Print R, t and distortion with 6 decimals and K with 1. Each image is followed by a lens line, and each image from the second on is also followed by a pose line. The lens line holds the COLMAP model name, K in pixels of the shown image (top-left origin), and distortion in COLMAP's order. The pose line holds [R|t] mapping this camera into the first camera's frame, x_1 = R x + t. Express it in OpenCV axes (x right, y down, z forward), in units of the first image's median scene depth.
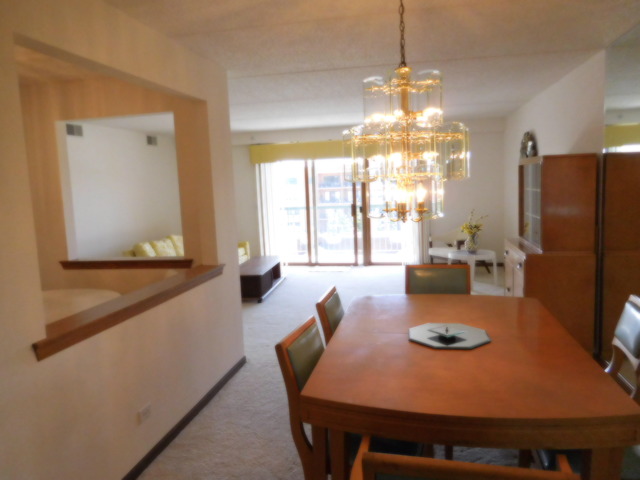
lens RADIAL K [[477.6, 0, 320.0], [0, 477.6, 240.0], [0, 0, 1]] dist [0.000228, -0.000810]
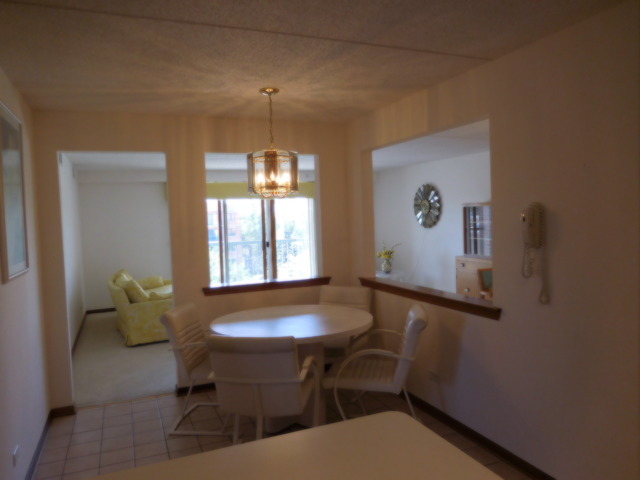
lens RADIAL K [[477.6, 0, 320.0], [0, 477.6, 240.0], [0, 0, 1]] dist [0.000228, -0.000810]
pose [[0.824082, -0.011668, 0.566350, -0.592340], [0.065488, 0.995047, -0.074790, 0.022700], [-0.562672, 0.098722, 0.820764, 0.013764]]
